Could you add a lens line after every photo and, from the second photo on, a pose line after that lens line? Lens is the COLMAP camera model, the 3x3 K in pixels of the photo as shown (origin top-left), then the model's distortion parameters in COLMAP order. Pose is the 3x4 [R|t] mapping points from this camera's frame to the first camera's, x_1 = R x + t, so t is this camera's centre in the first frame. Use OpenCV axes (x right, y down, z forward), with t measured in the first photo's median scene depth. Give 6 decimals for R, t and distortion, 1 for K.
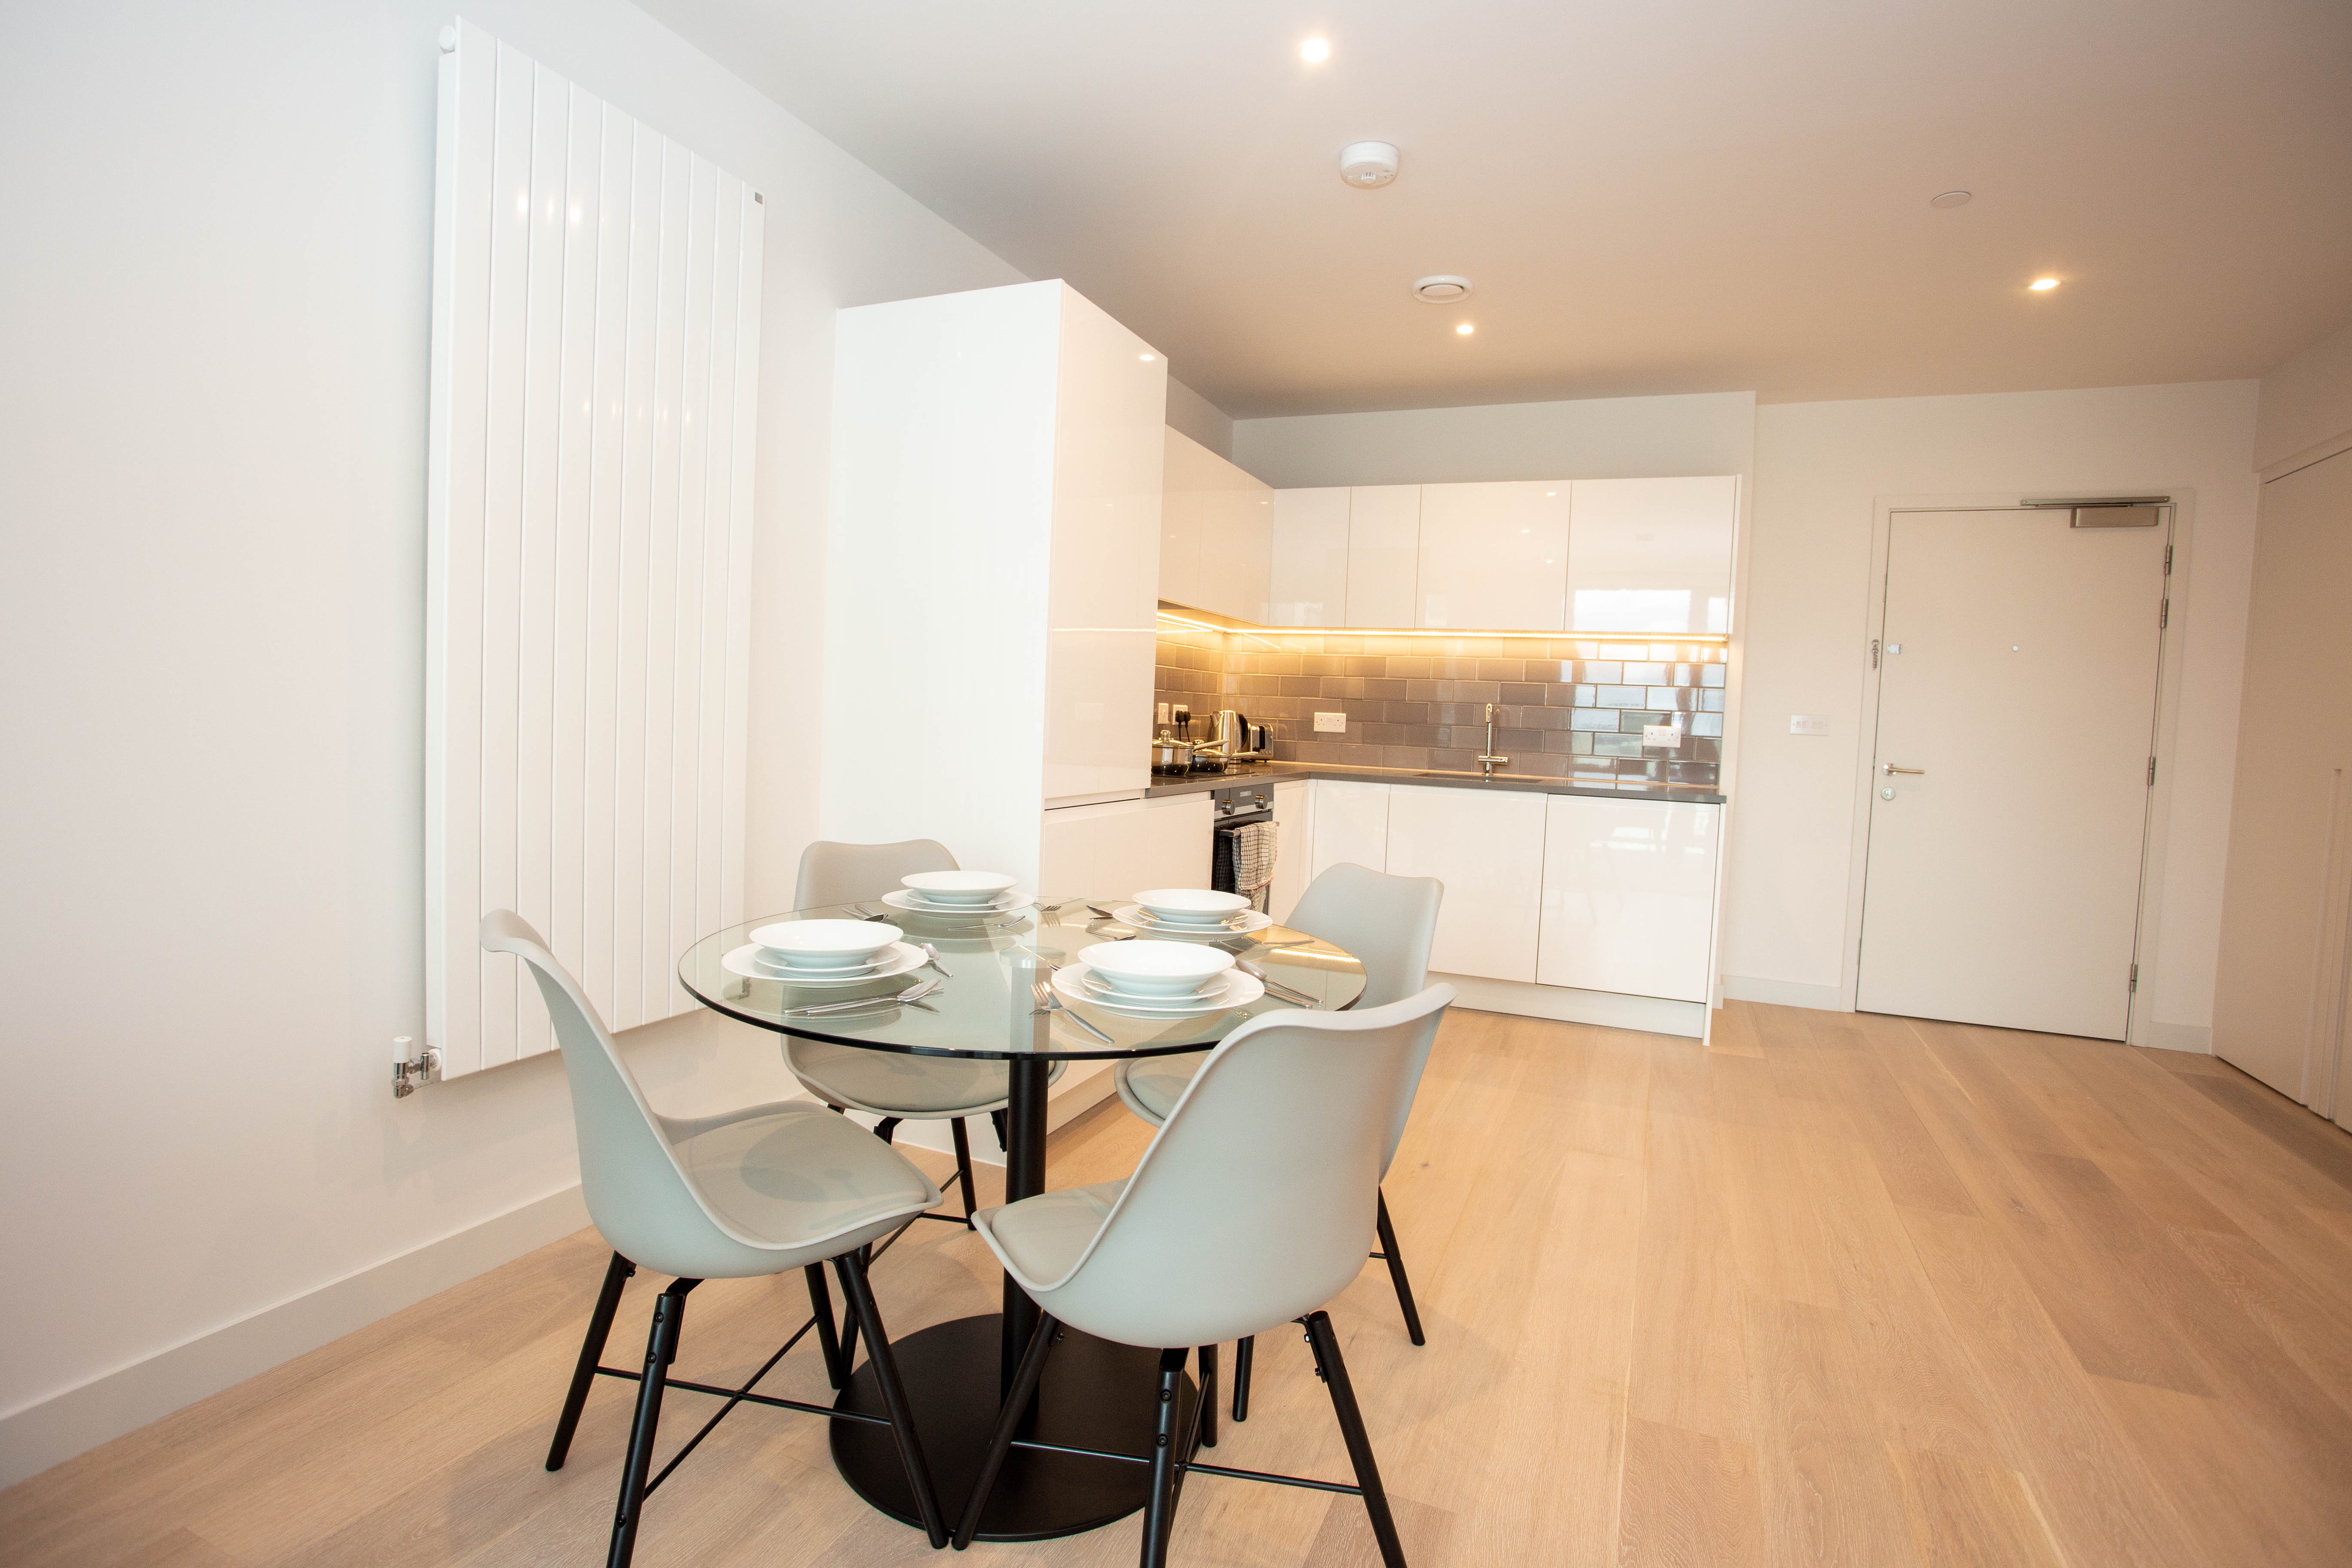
lens RADIAL K [[1222.4, 0, 1176.9], [0, 1222.4, 770.5], [0, 0, 1]] dist [-0.043543, 0.027252]
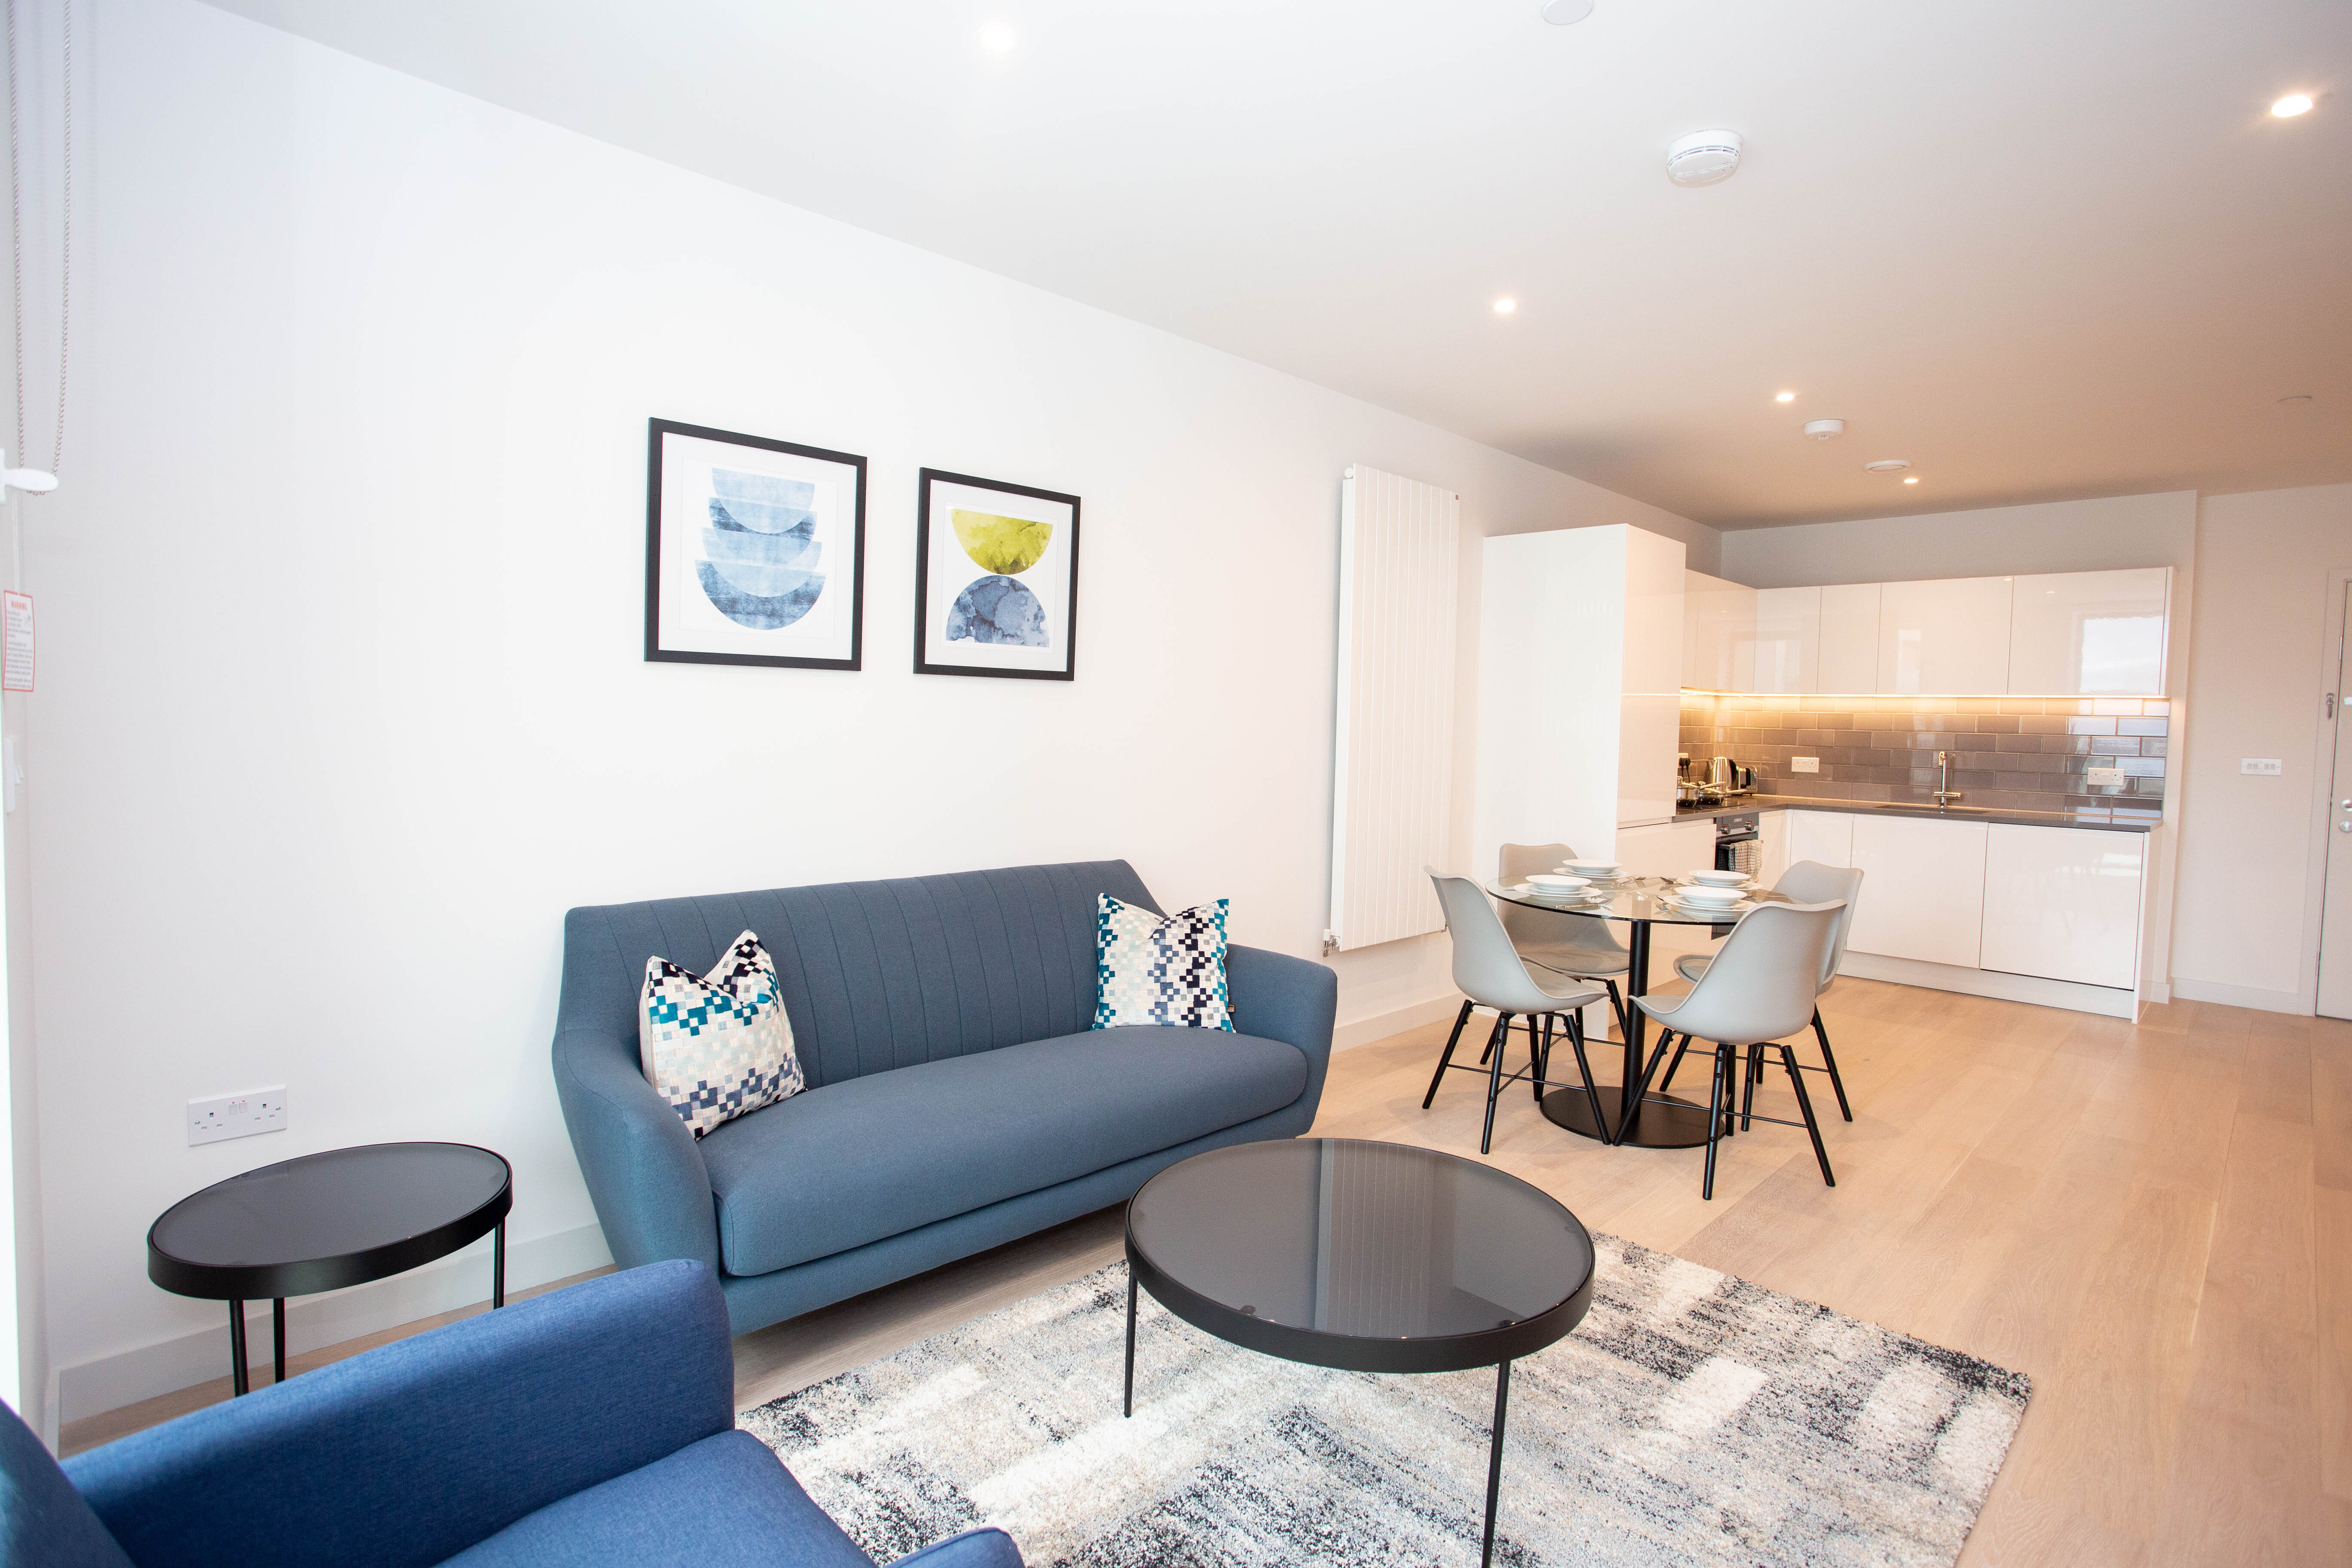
lens RADIAL K [[1222.4, 0, 1176.9], [0, 1222.4, 770.5], [0, 0, 1]] dist [-0.043543, 0.027252]
pose [[0.934732, -0.001752, -0.355350, -0.045715], [-0.004146, 0.999866, -0.015836, -0.011908], [0.355330, 0.016275, 0.934599, -0.483799]]
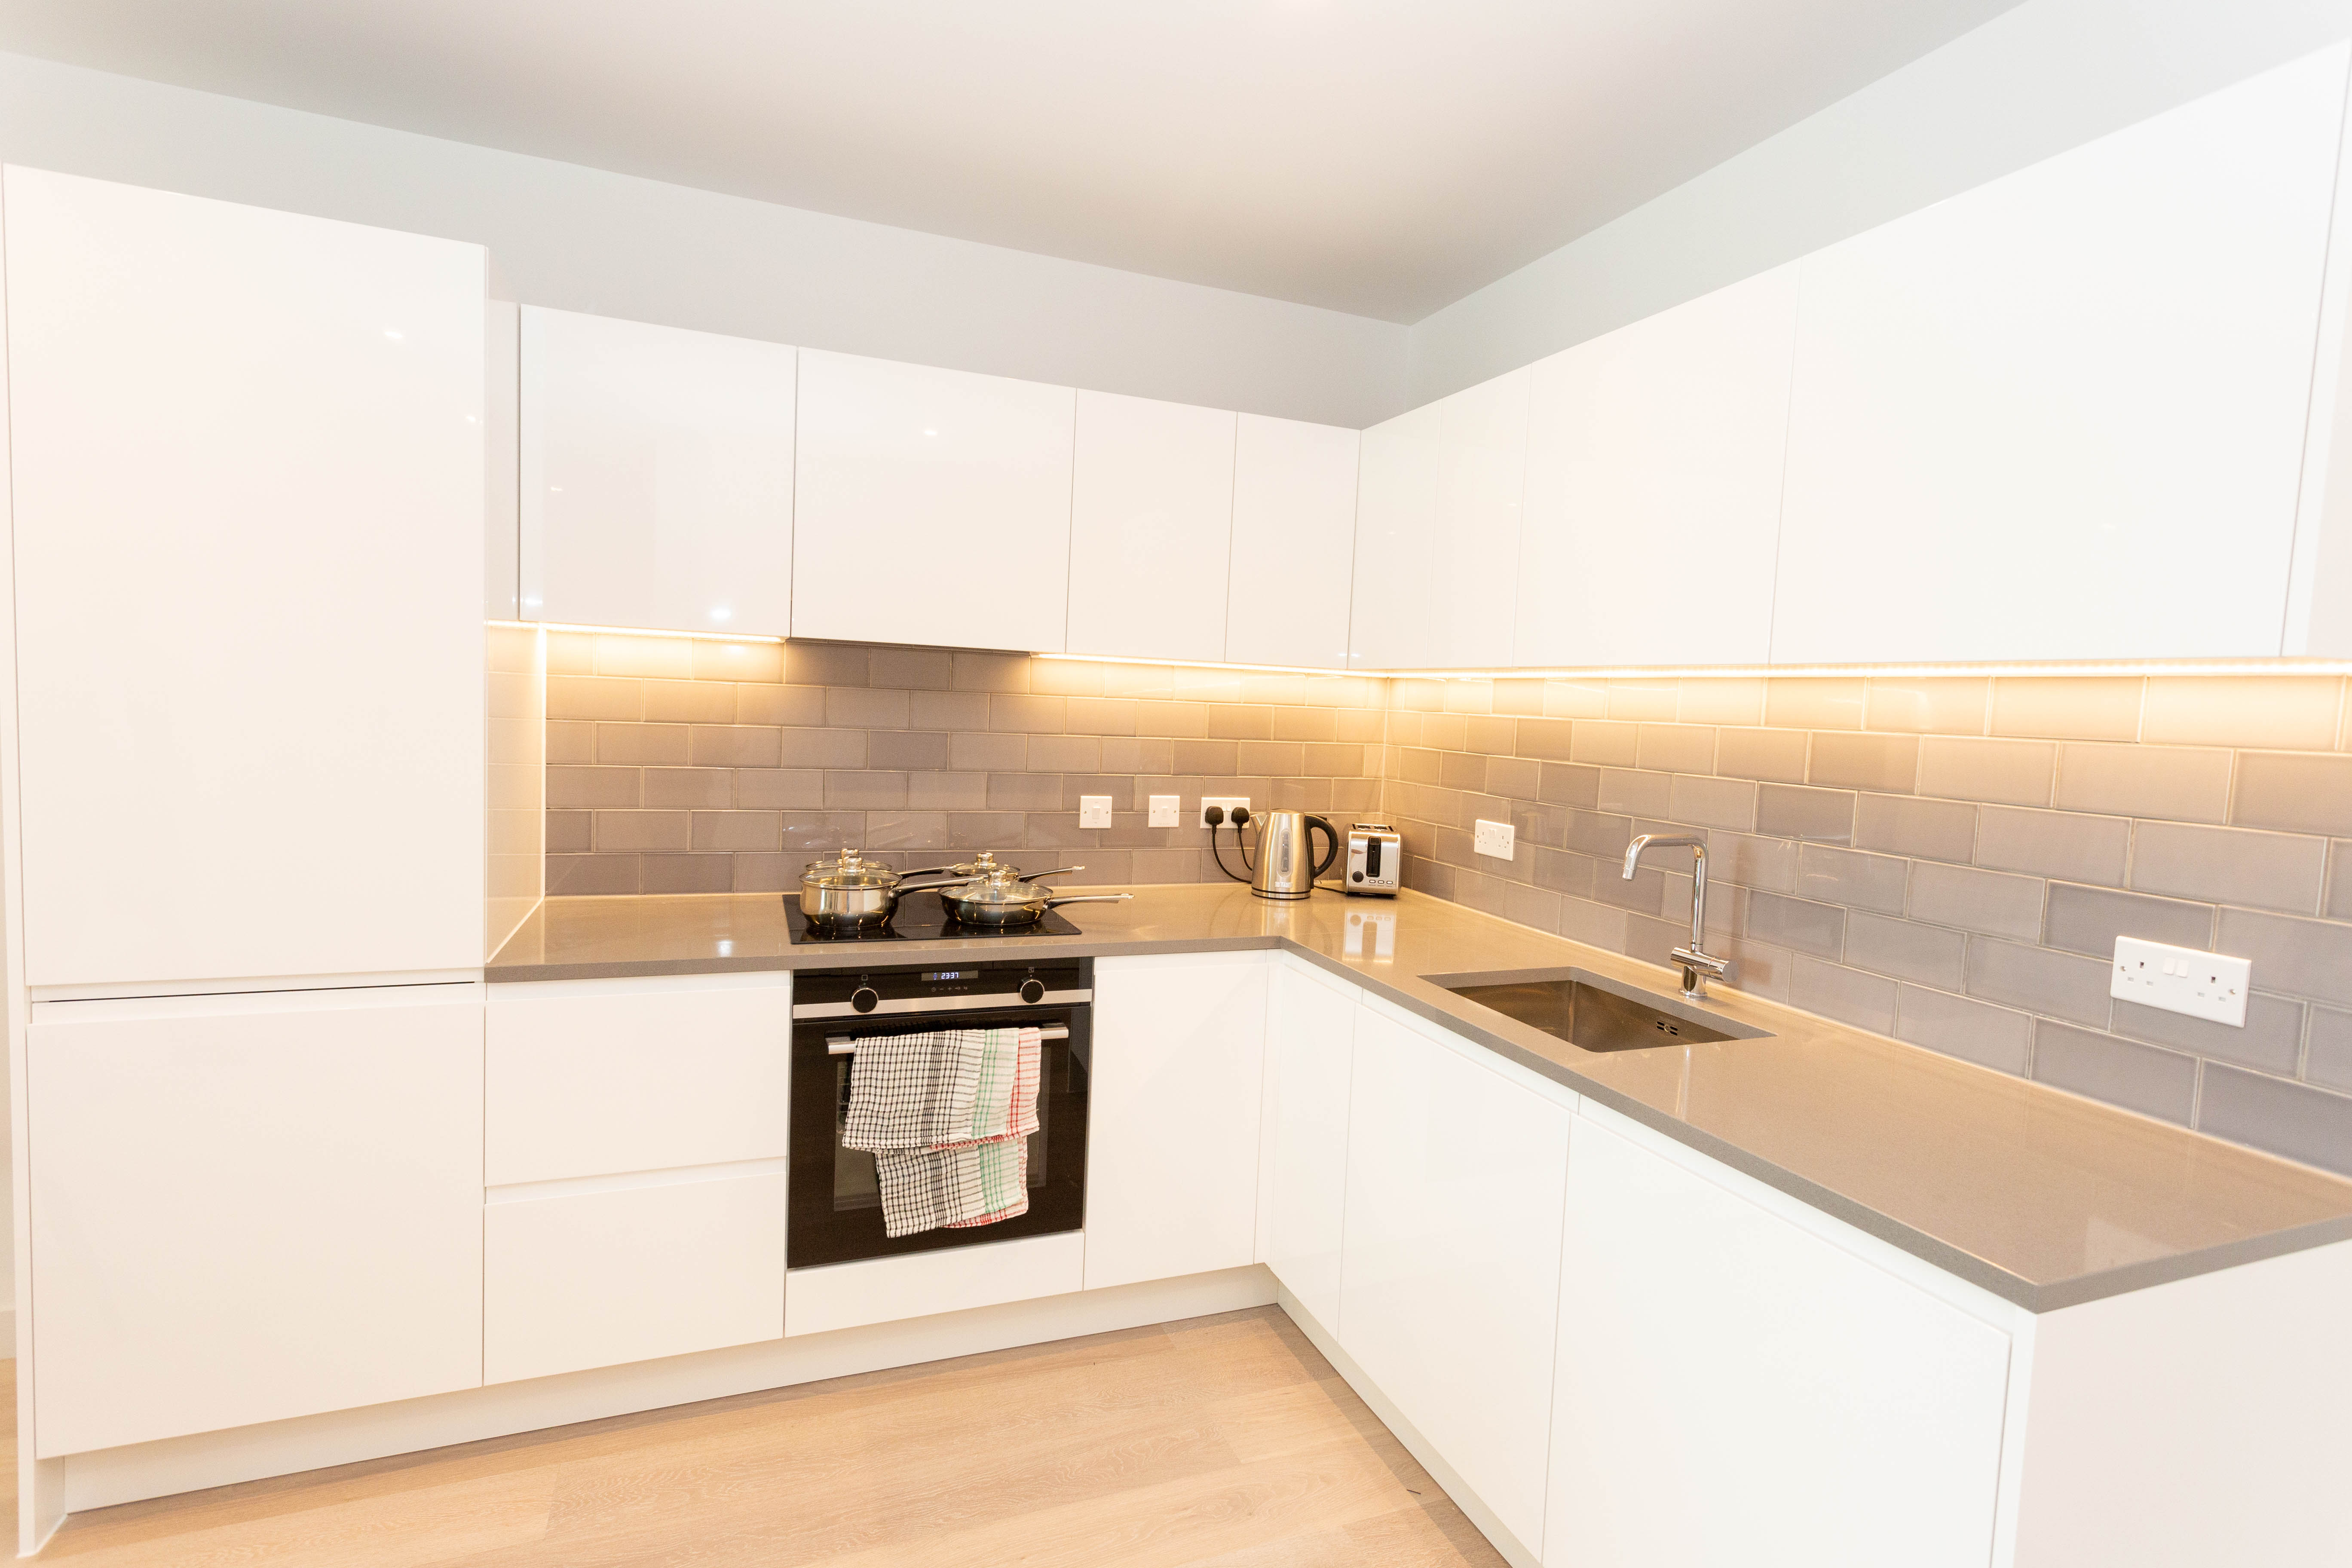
lens RADIAL K [[1123.3, 0, 1176.0], [0, 1123.3, 784.0], [0, 0, 1]] dist [0.000426, 0.000091]
pose [[0.712959, 0.041396, -0.699983, 0.432306], [-0.049619, 0.998732, 0.008526, -0.070618], [0.699448, 0.028654, 0.714109, 0.620616]]
